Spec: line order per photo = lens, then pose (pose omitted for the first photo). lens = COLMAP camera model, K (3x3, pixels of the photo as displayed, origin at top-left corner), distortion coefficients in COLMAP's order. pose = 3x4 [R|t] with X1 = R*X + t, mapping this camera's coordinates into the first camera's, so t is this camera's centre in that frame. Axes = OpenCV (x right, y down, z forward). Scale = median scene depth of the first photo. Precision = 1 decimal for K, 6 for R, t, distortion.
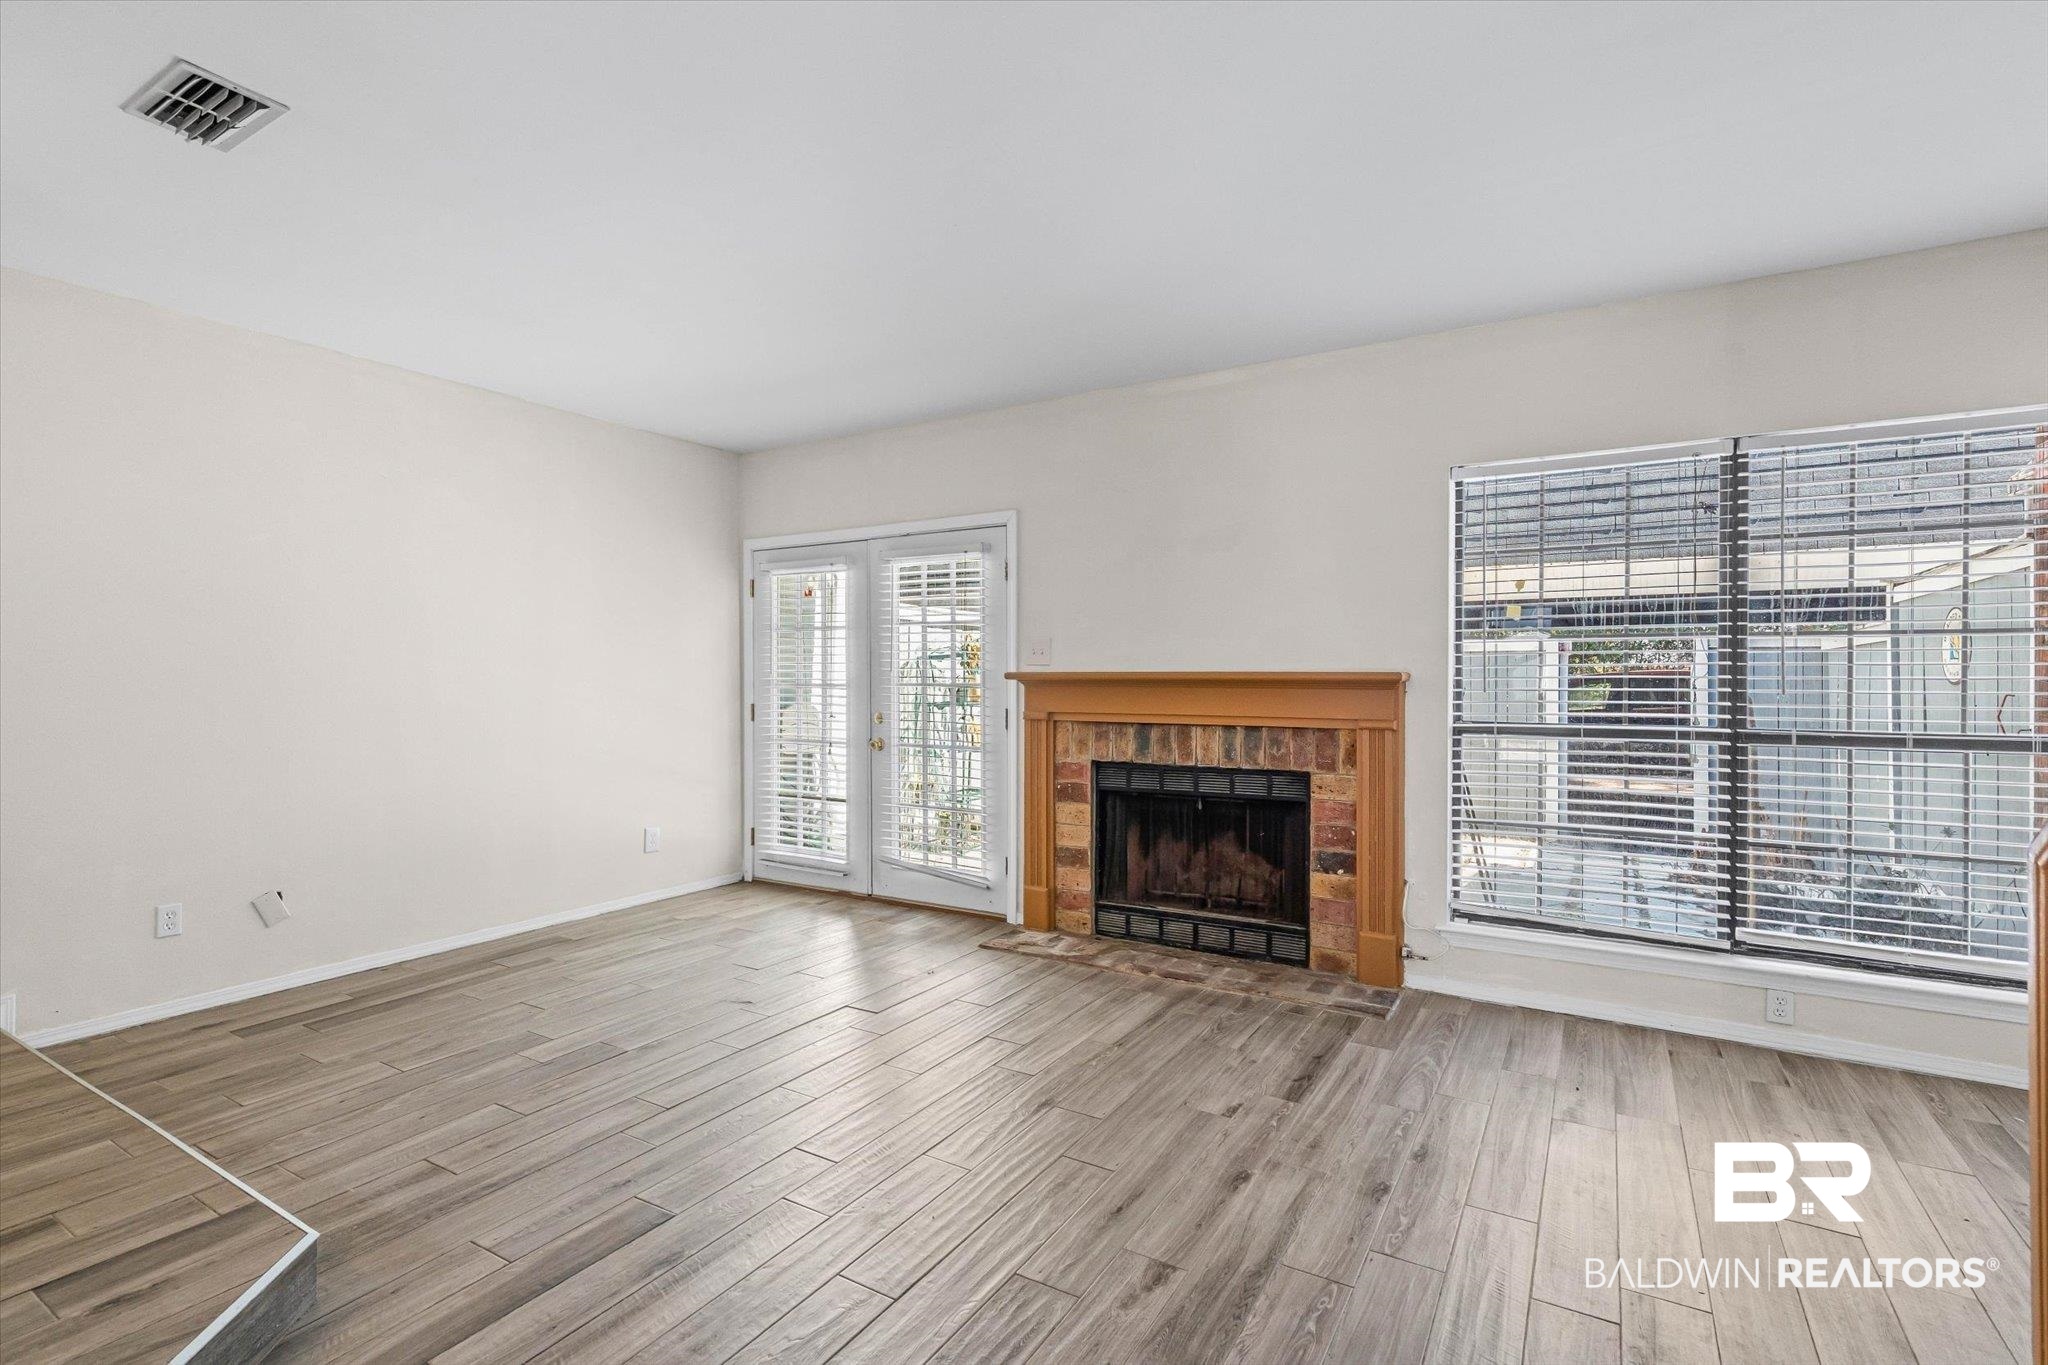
lens RADIAL K [[950.3, 0, 1026.6], [0, 950.3, 685.0], [0, 0, 1]] dist [-0.010320, 0.000372]
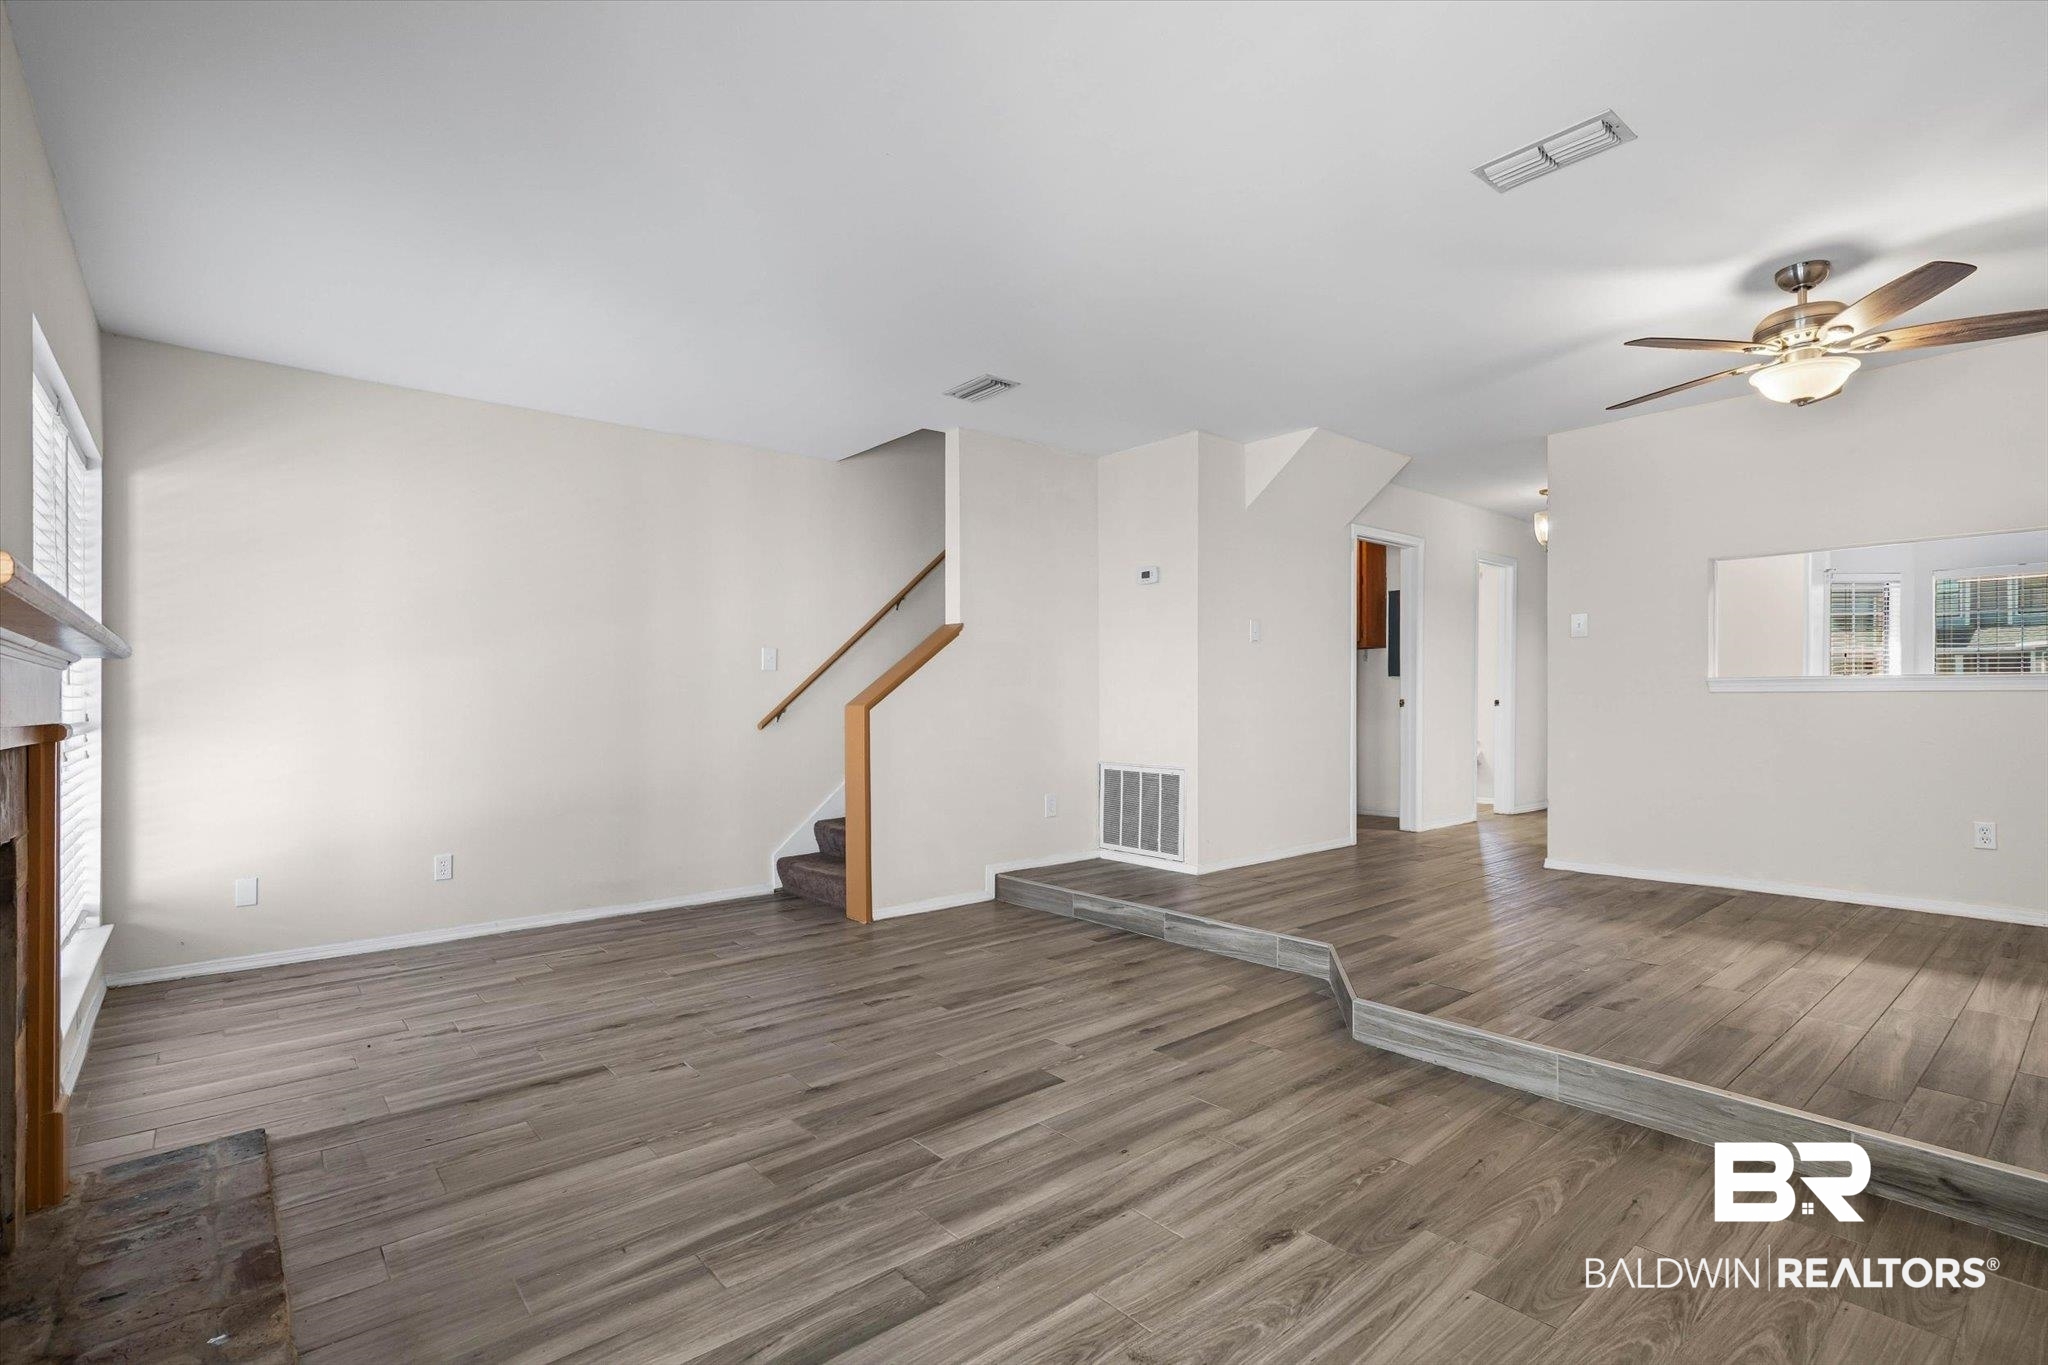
lens RADIAL K [[950.3, 0, 1036.8], [0, 950.3, 687.3], [0, 0, 1]] dist [-0.010320, 0.000372]
pose [[-0.952658, 0.010052, 0.303878, -0.334252], [0.007966, 0.999935, -0.008103, 0.020228], [-0.303940, -0.005299, -0.952676, 1.247571]]
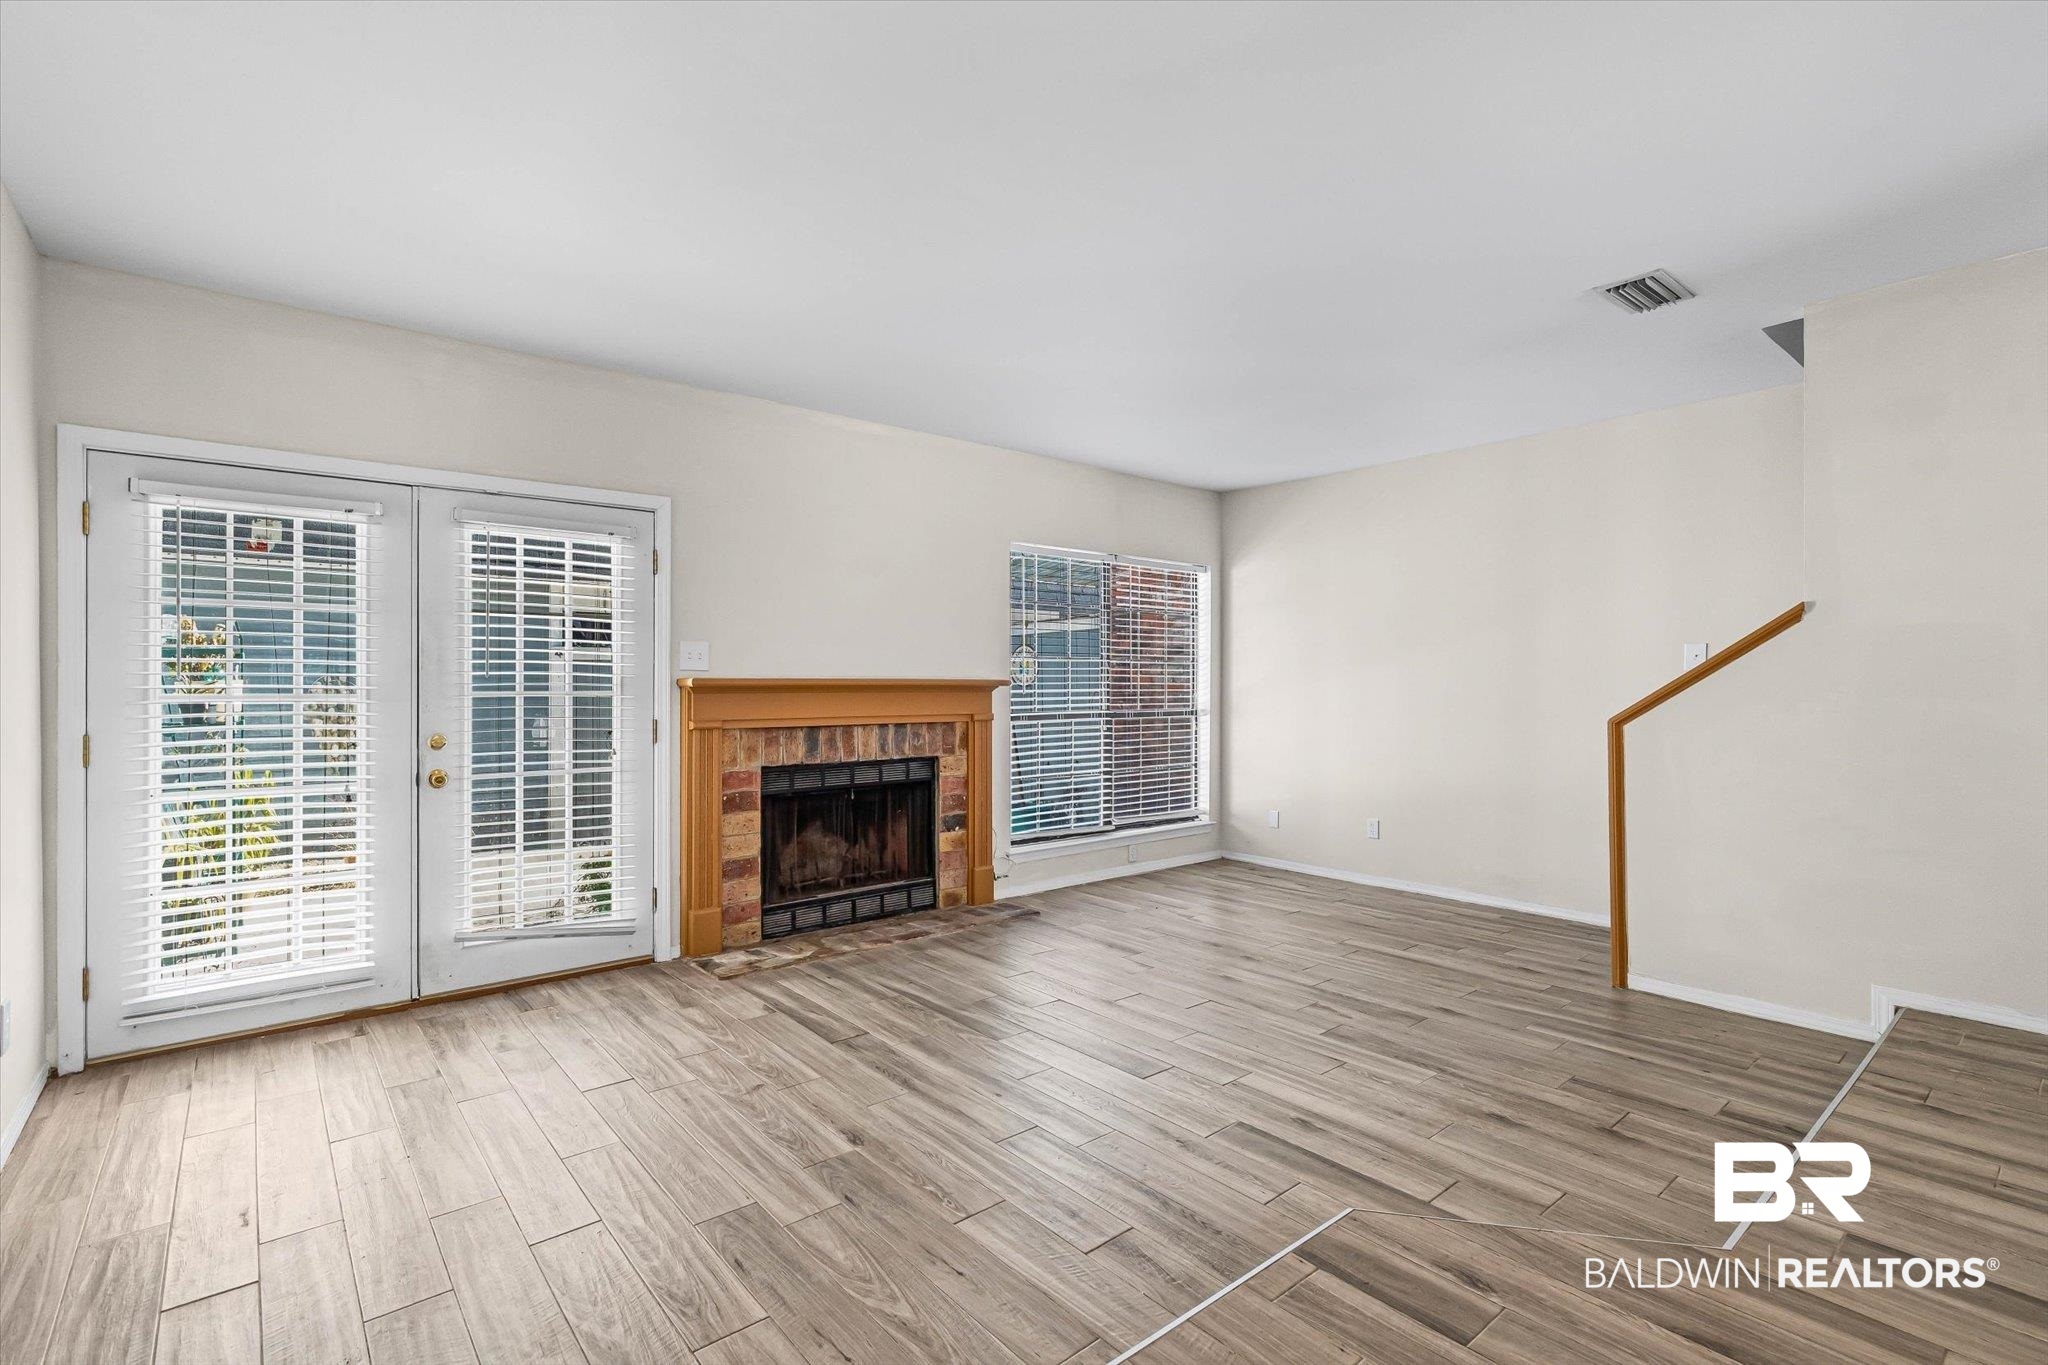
lens RADIAL K [[950.3, 0, 1021.3], [0, 950.3, 681.9], [0, 0, 1]] dist [-0.010320, 0.000372]
pose [[0.319335, -0.001529, 0.947641, -0.857591], [0.007145, 0.999974, -0.000795, -0.007813], [-0.947615, 0.007025, 0.319338, 0.456268]]
